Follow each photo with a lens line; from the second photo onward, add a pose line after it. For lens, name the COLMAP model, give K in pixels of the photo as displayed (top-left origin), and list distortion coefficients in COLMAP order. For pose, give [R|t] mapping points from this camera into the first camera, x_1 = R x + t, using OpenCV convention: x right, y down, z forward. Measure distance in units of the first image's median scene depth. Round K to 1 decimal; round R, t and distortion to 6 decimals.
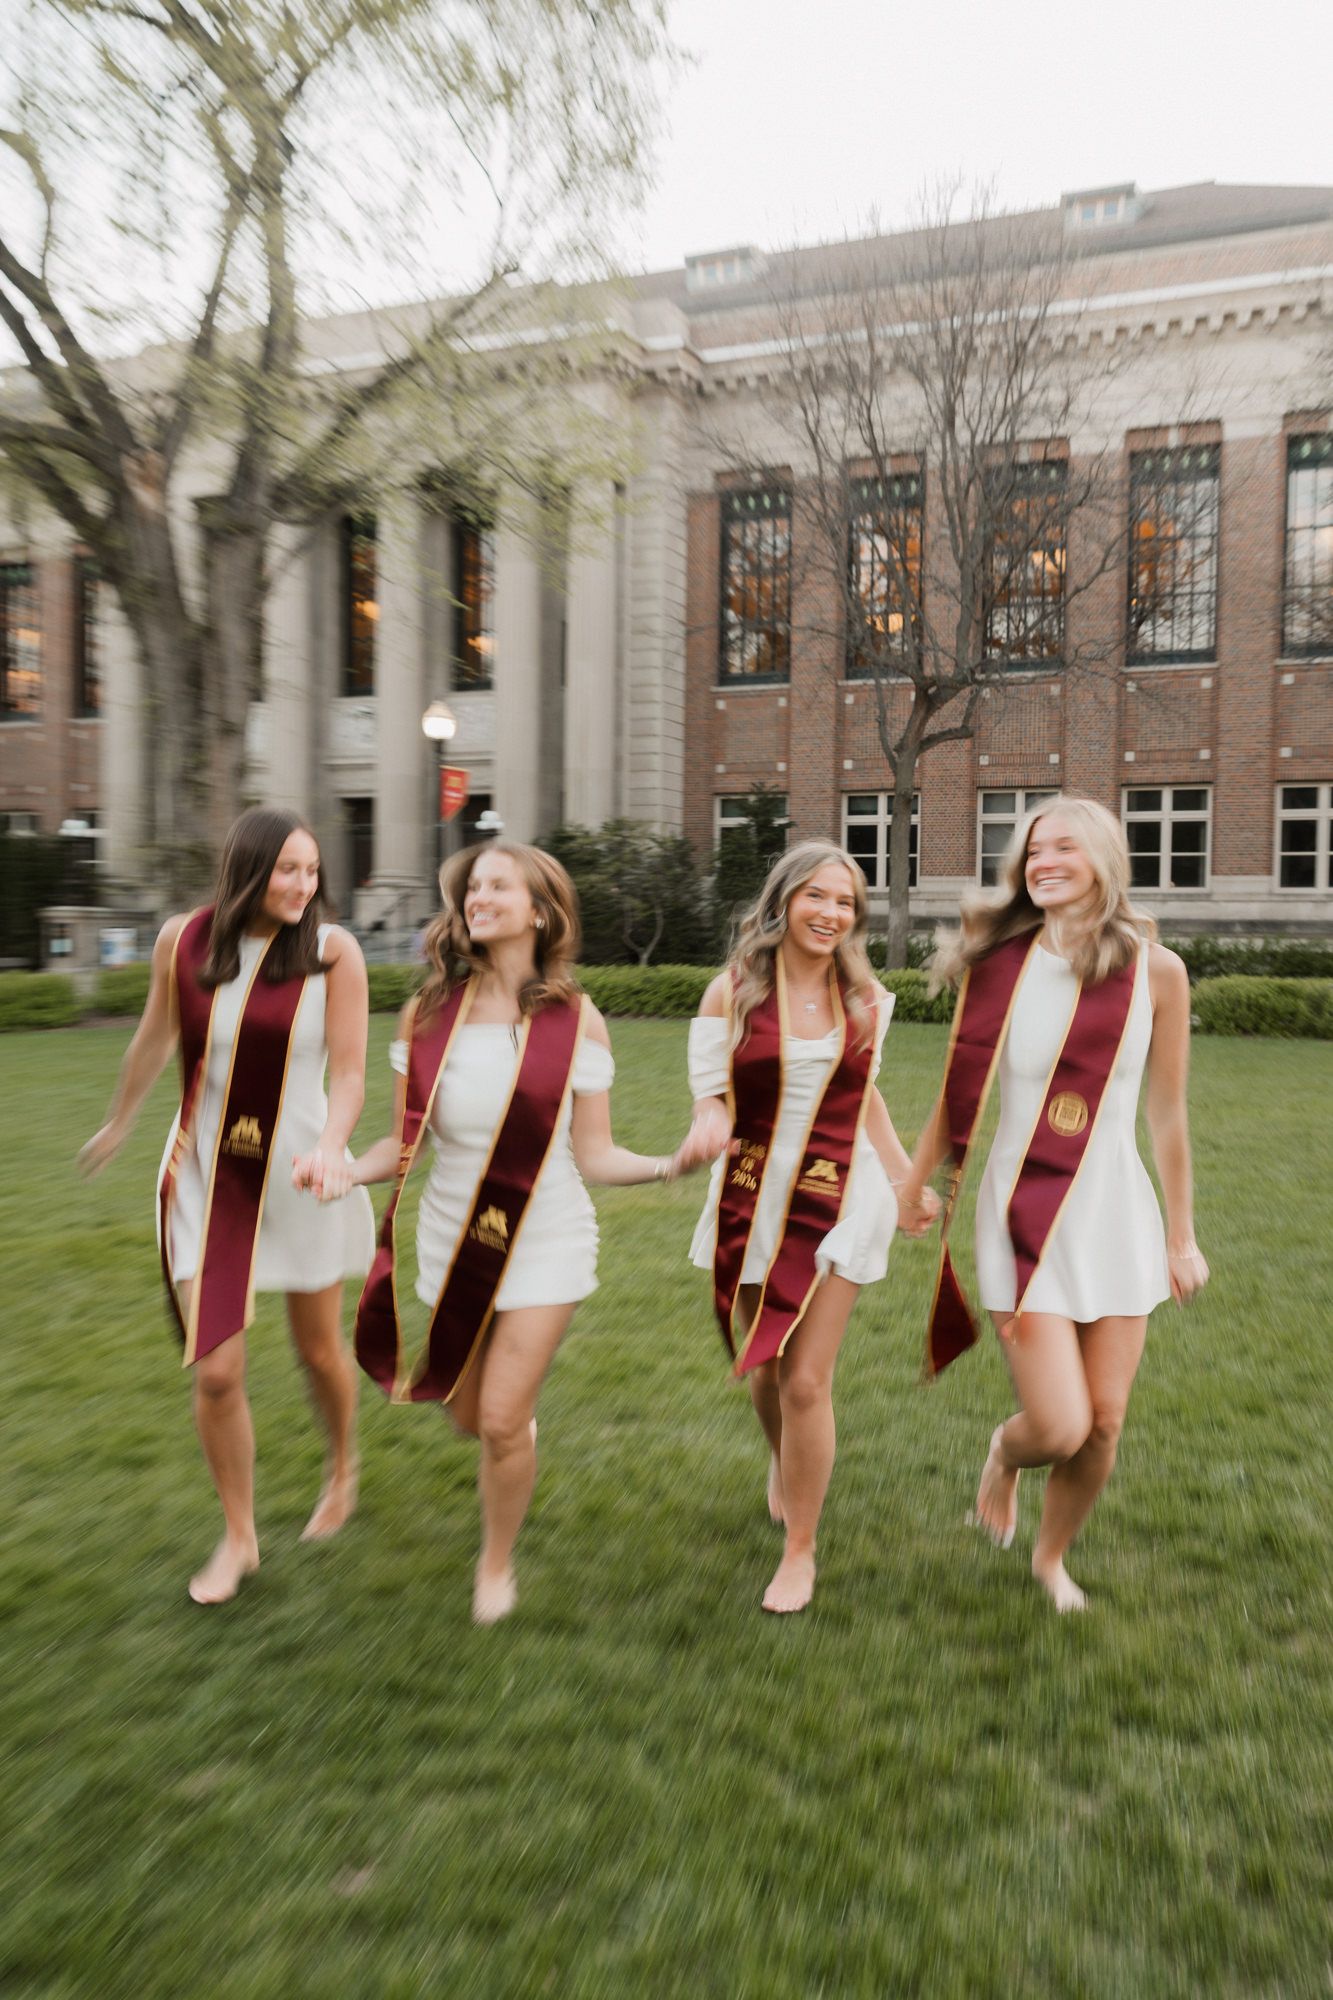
lens RADIAL K [[1683.6, 0, 666.5], [0, 1683.6, 1000.0], [0, 0, 1]] dist [-0.008984, 0.106701]
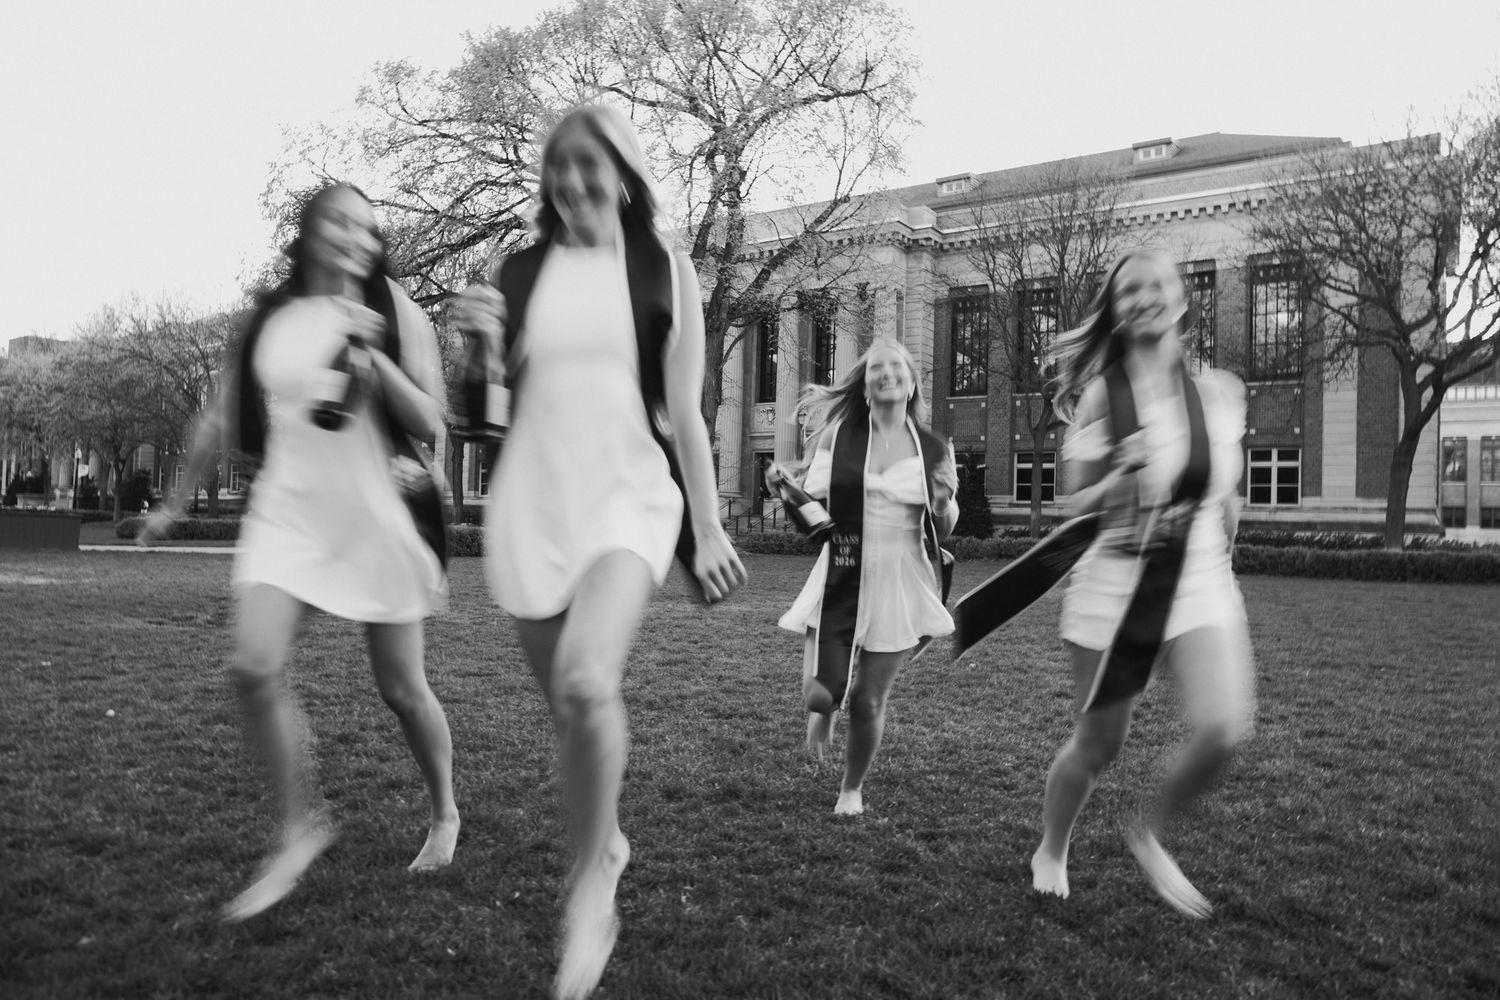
lens RADIAL K [[1154.3, 0, 750.0], [0, 1154.3, 500.0], [0, 0, 1]] dist [-0.000037, -0.000197]
pose [[0.980893, 0.011088, -0.194231, 0.067350], [-0.025219, 0.997197, -0.070437, 0.032782], [0.192905, 0.073989, 0.978424, -0.349022]]
